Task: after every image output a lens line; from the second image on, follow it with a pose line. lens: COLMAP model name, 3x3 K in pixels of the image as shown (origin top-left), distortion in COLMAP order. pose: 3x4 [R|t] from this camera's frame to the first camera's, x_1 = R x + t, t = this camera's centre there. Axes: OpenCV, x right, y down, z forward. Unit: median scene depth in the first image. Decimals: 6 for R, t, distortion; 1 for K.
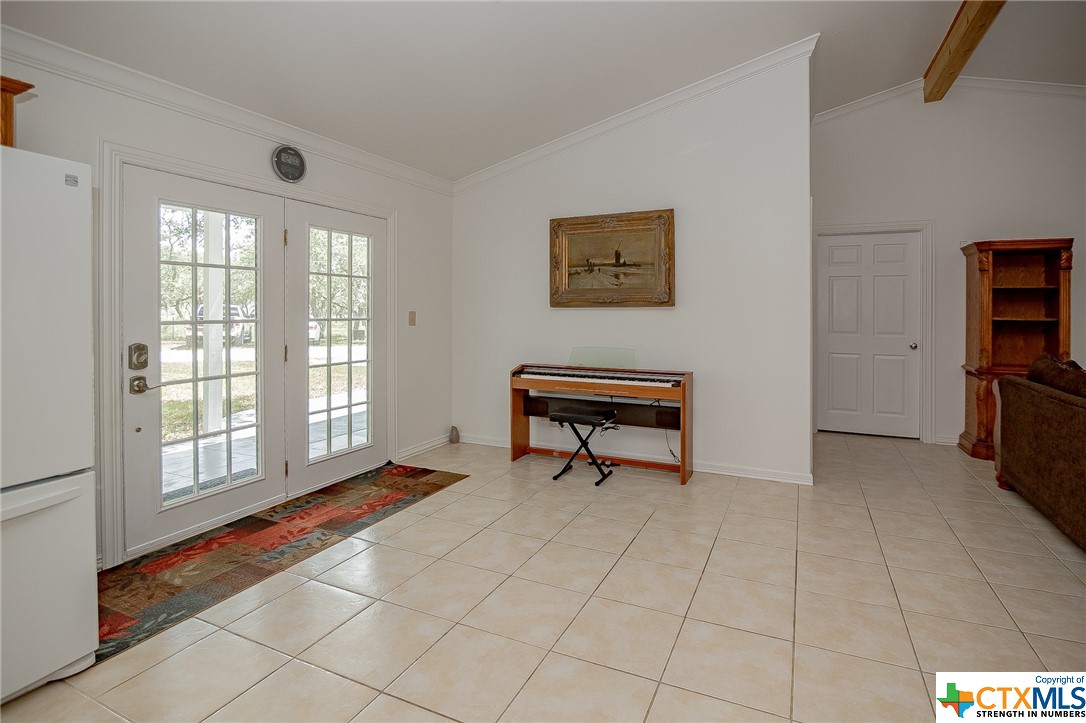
lens RADIAL K [[511.8, 0, 572.8], [0, 511.8, 309.1], [0, 0, 1]] dist [-0.020245, 0.003062]
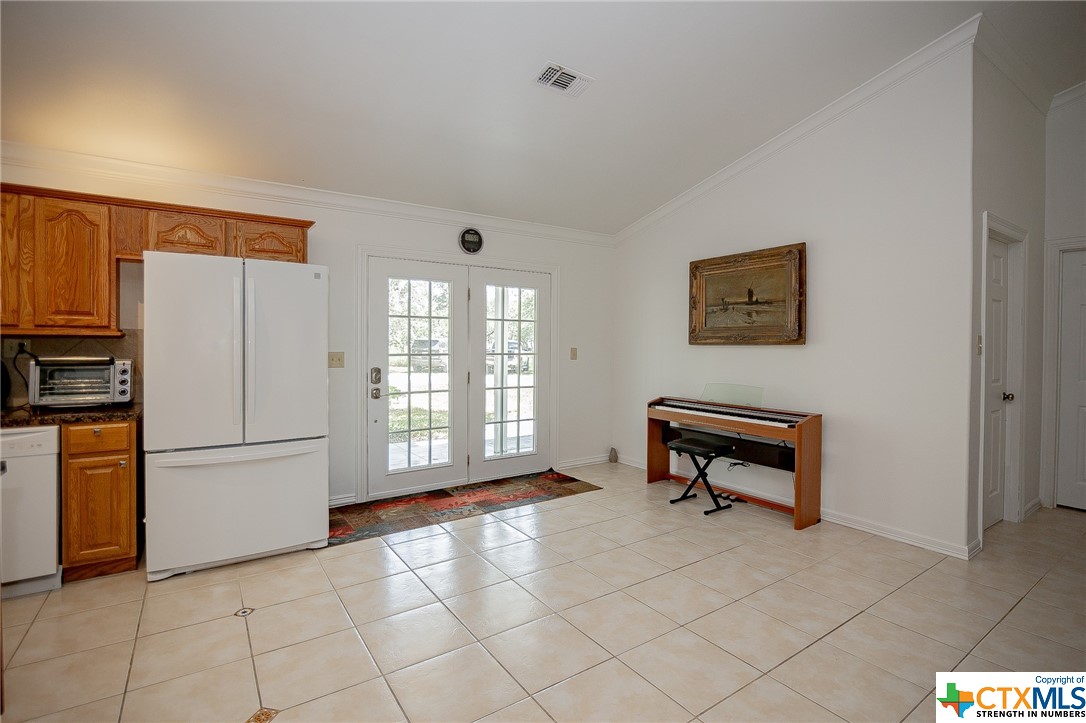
lens RADIAL K [[497.5, 0, 548.0], [0, 497.5, 346.5], [0, 0, 1]] dist [-0.019253, 0.000789]
pose [[0.853855, 0.005075, -0.520486, 0.290638], [-0.002618, 0.999982, 0.005455, -0.005935], [0.520504, -0.003295, 0.853853, -0.041282]]
